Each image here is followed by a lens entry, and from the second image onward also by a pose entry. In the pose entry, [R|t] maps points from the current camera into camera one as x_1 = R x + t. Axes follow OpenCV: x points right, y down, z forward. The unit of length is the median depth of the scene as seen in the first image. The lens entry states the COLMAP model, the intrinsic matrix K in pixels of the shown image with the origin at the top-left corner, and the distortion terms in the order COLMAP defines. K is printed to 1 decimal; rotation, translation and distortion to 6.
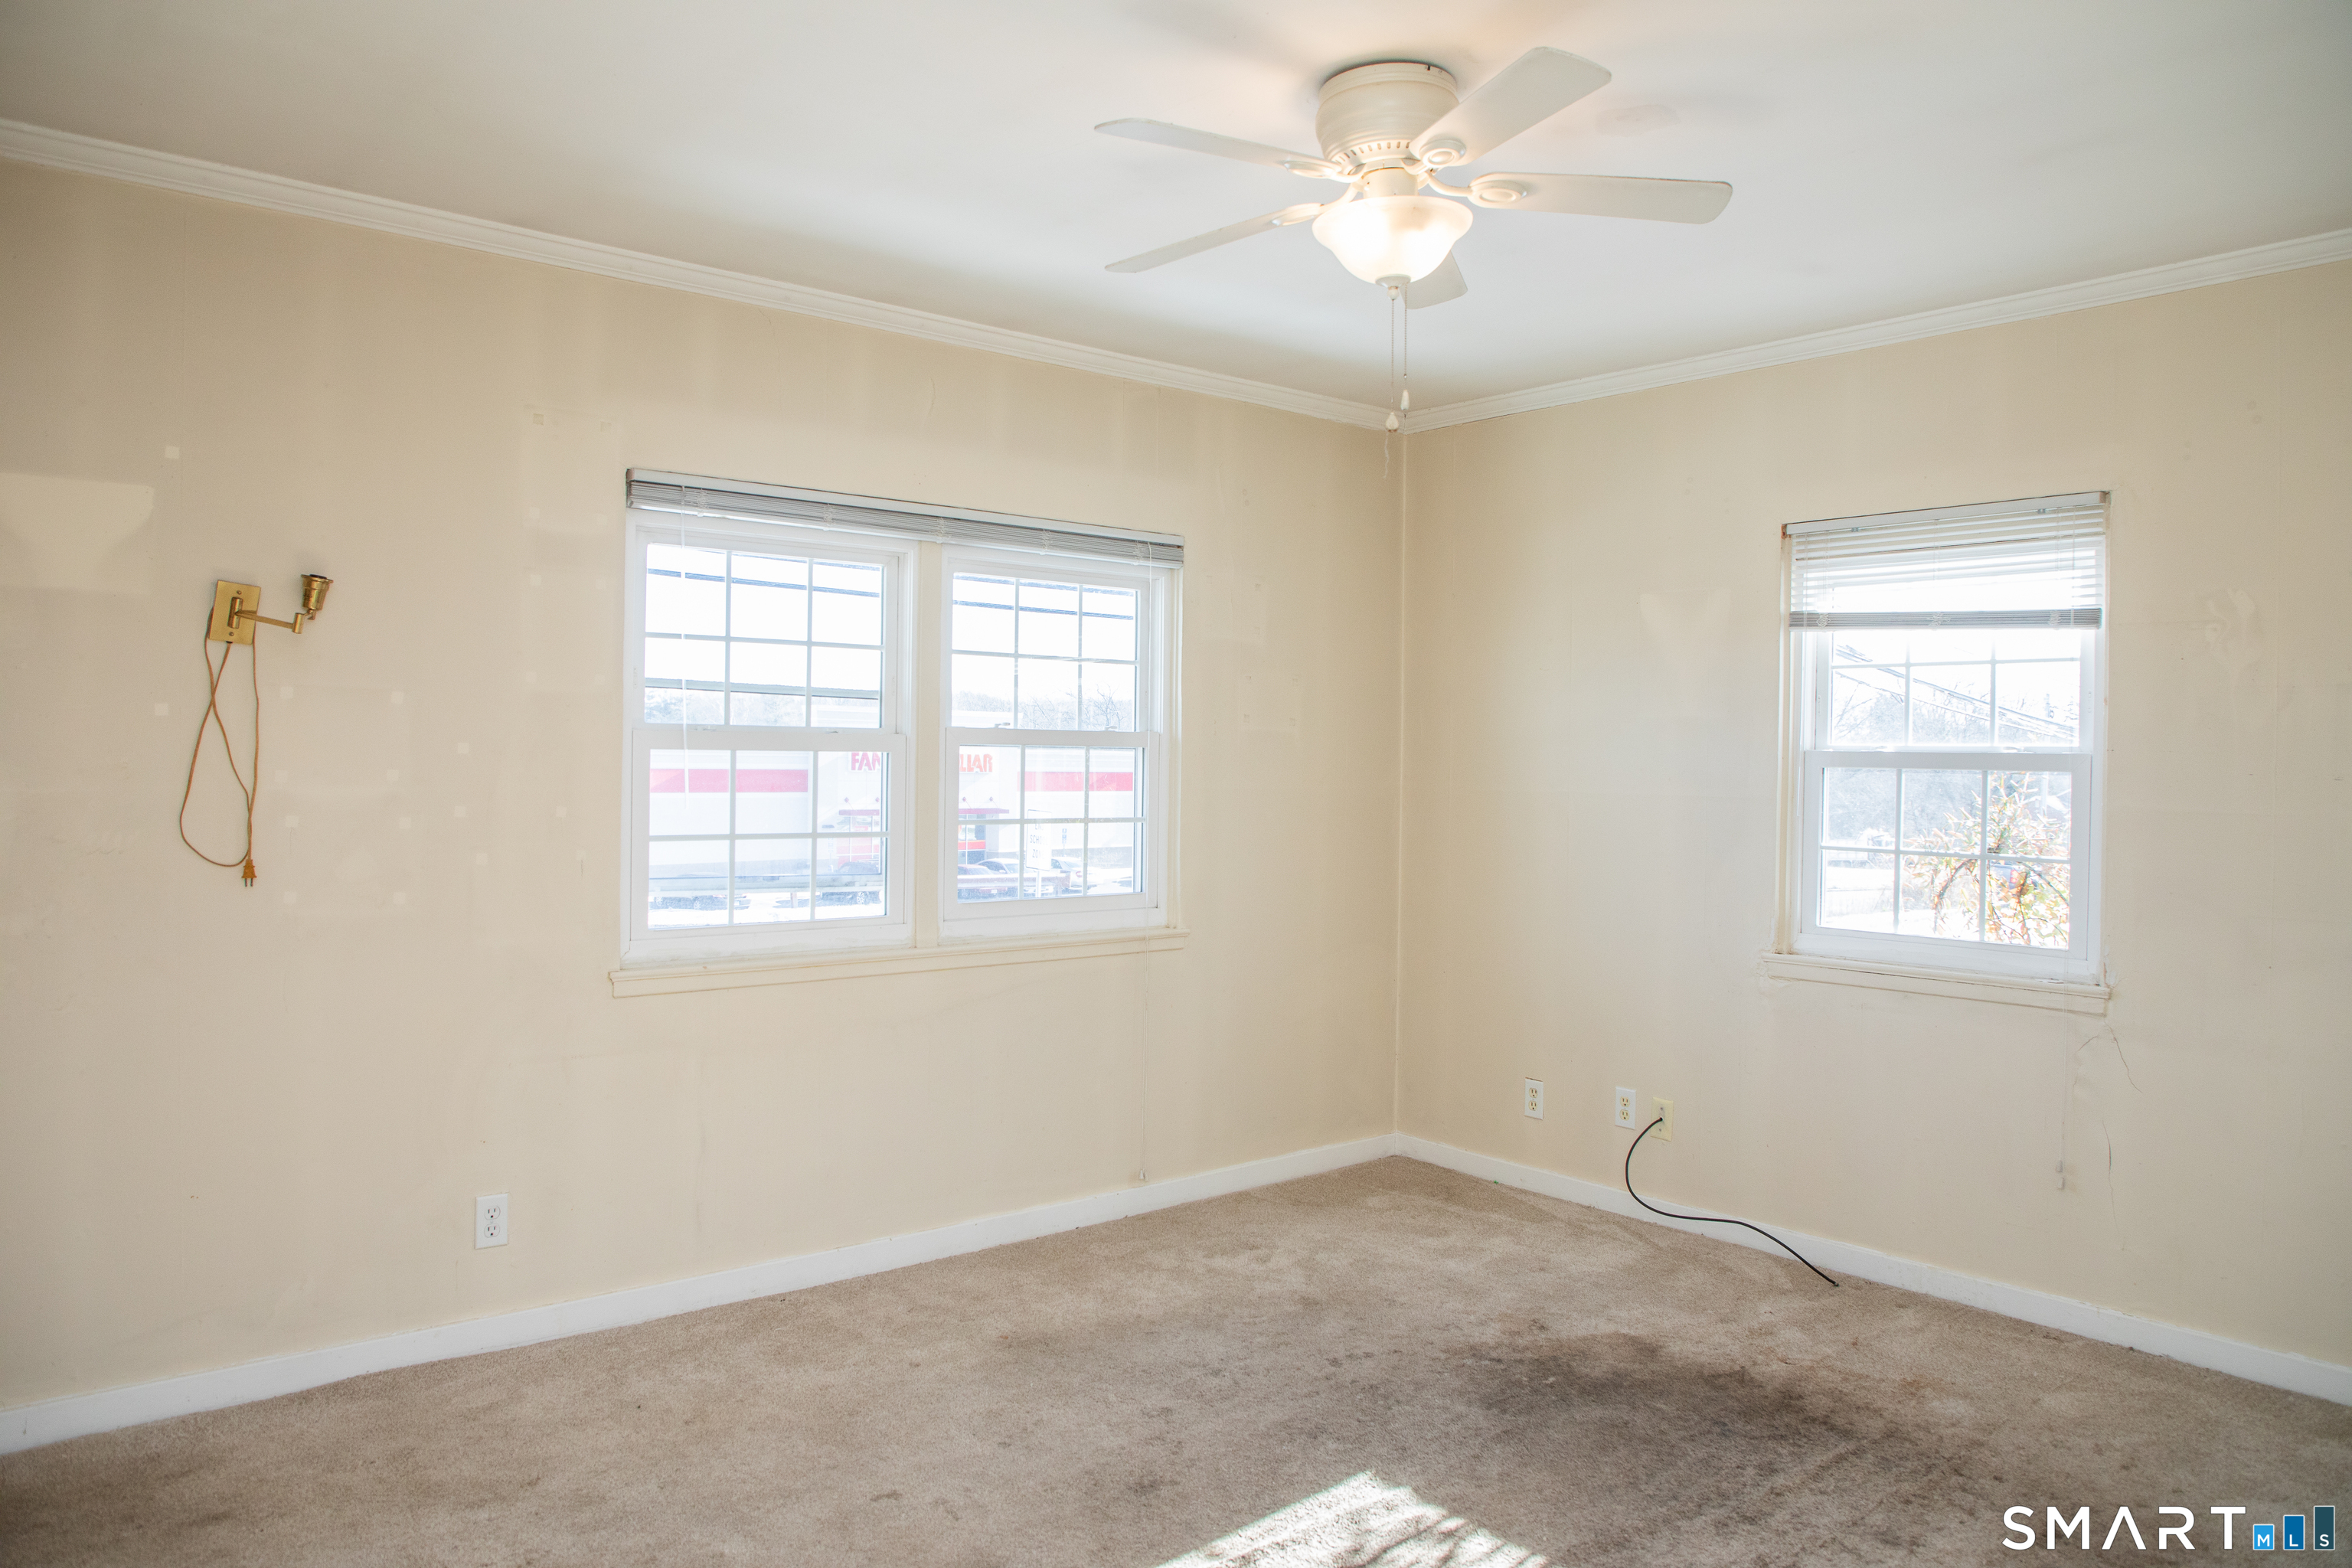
lens RADIAL K [[1603.5, 0, 1176.0], [0, 1603.5, 784.0], [0, 0, 1]] dist [-0.084801, 0.051610]
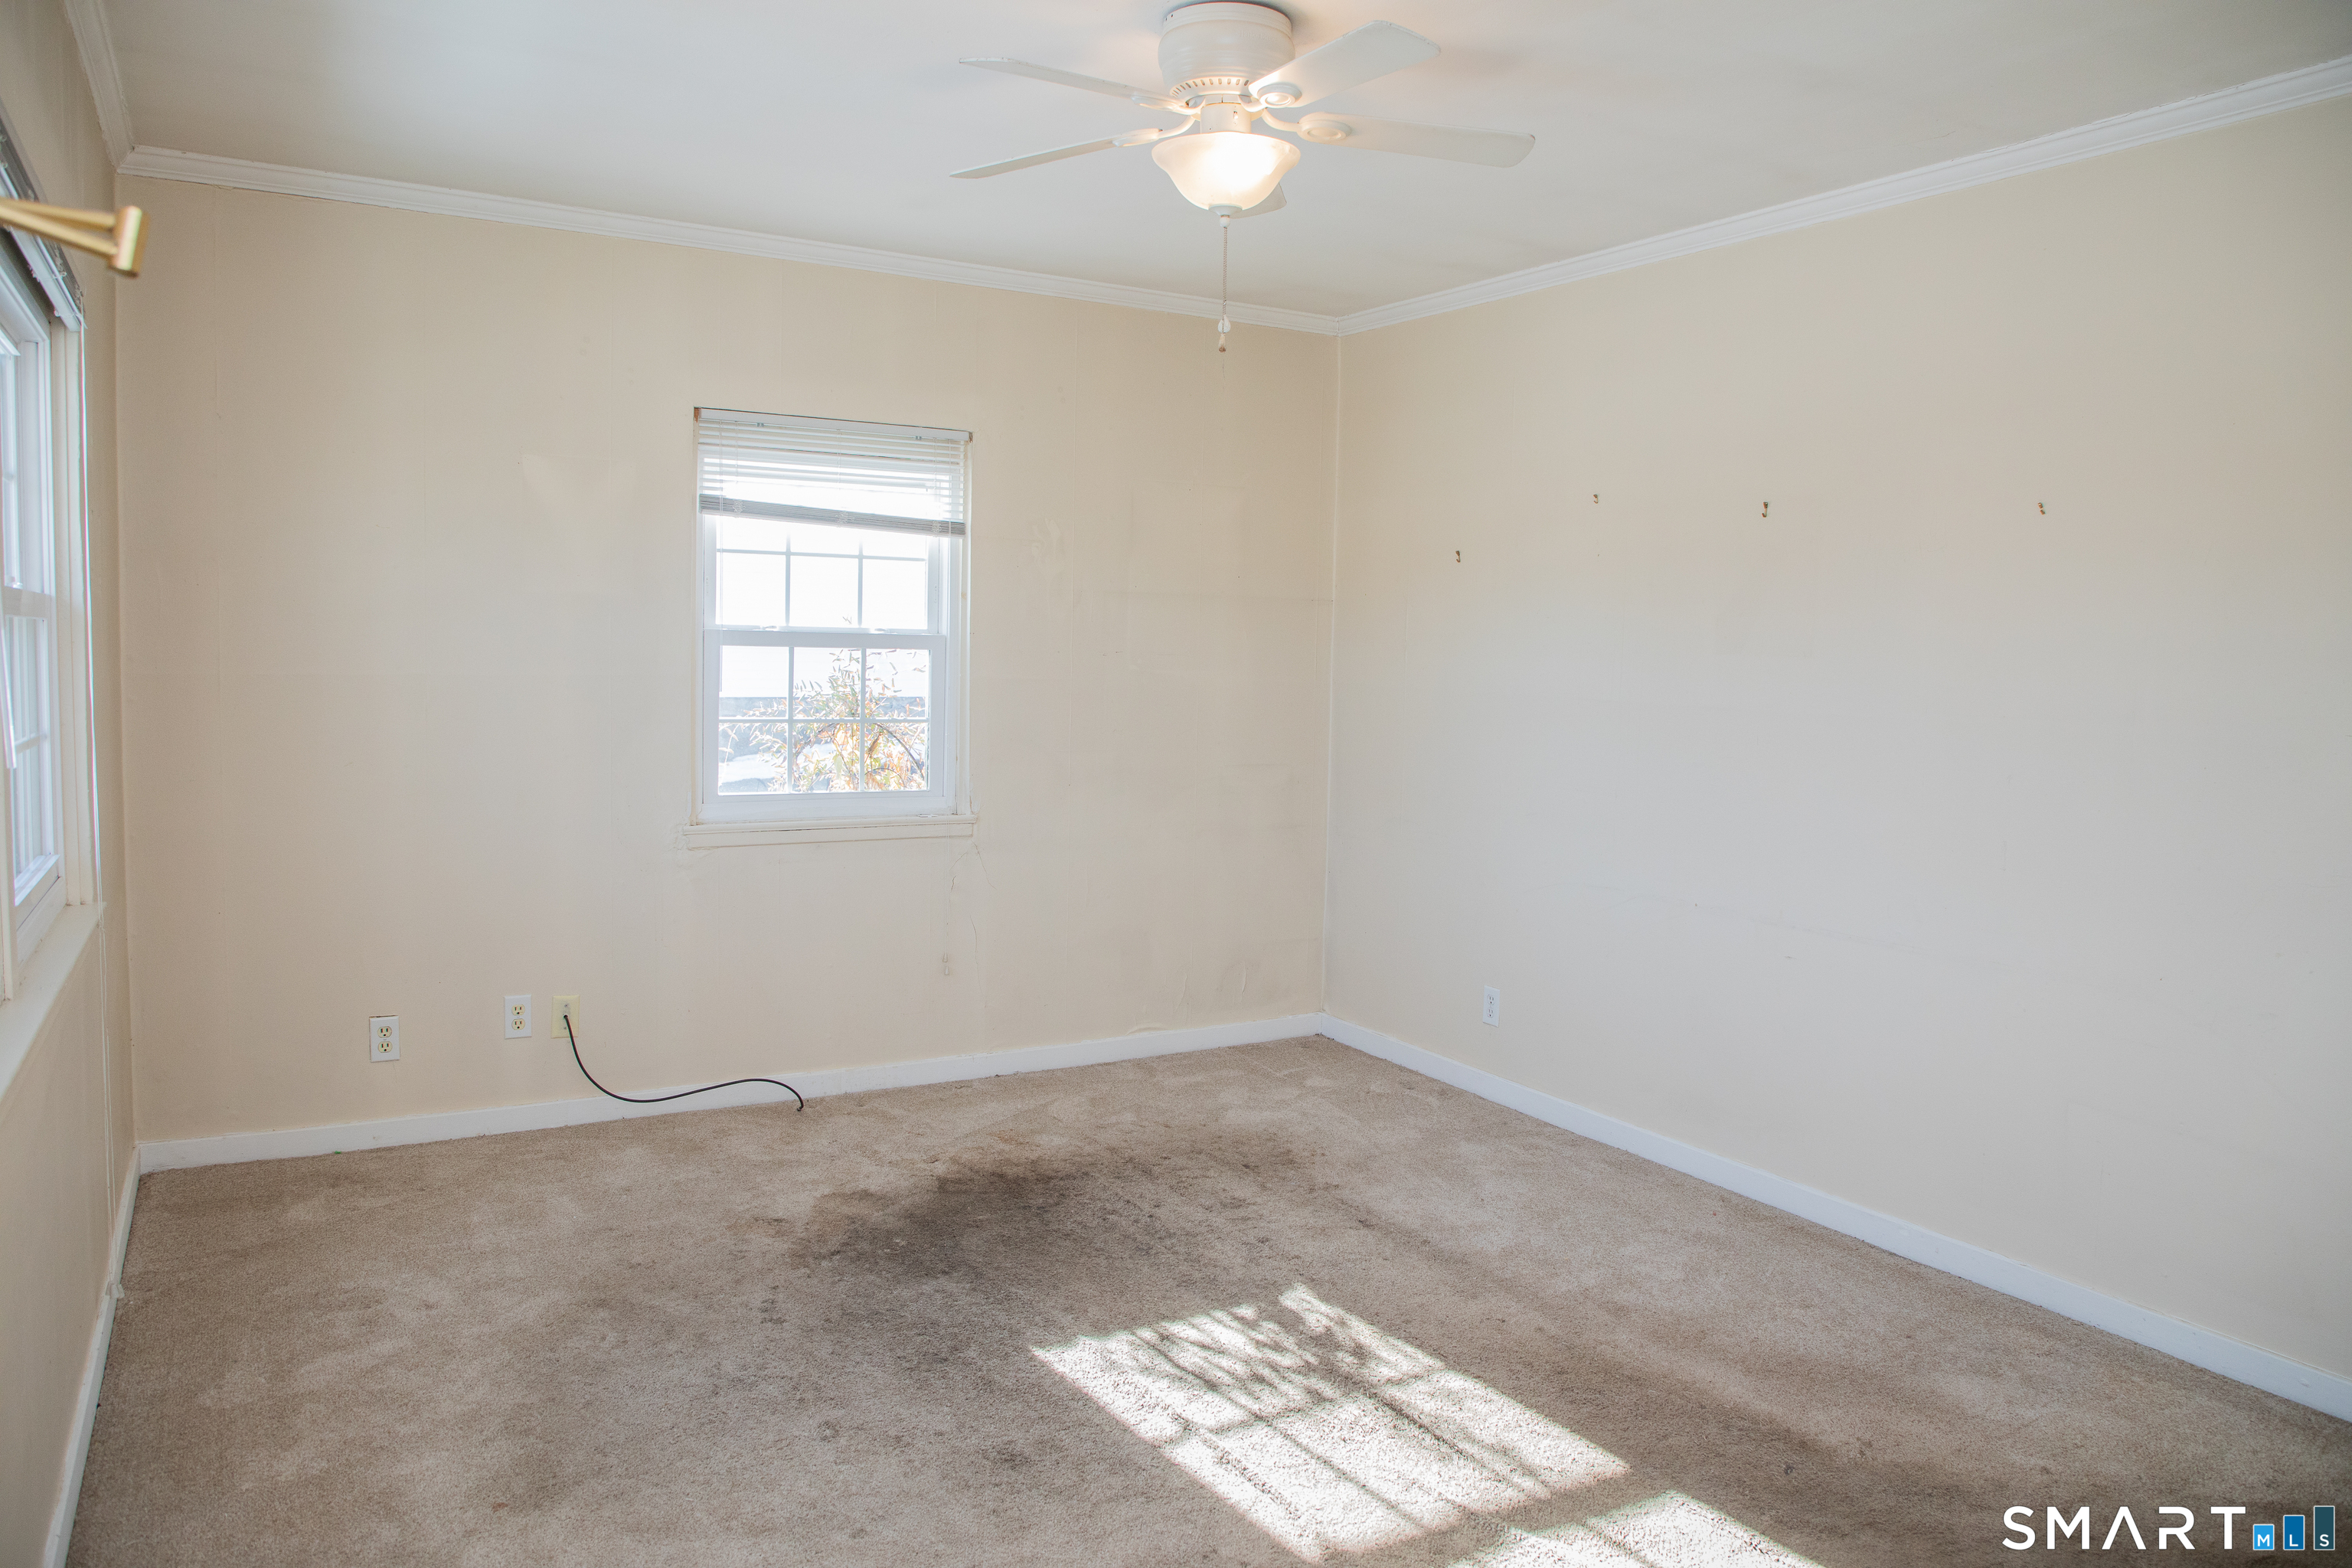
lens RADIAL K [[1603.5, 0, 1176.0], [0, 1603.5, 784.0], [0, 0, 1]] dist [-0.084801, 0.051610]
pose [[0.160565, -0.095286, 0.982415, -0.691369], [-0.005220, 0.995233, 0.097383, -0.027228], [-0.987011, -0.020765, 0.159302, 0.612438]]
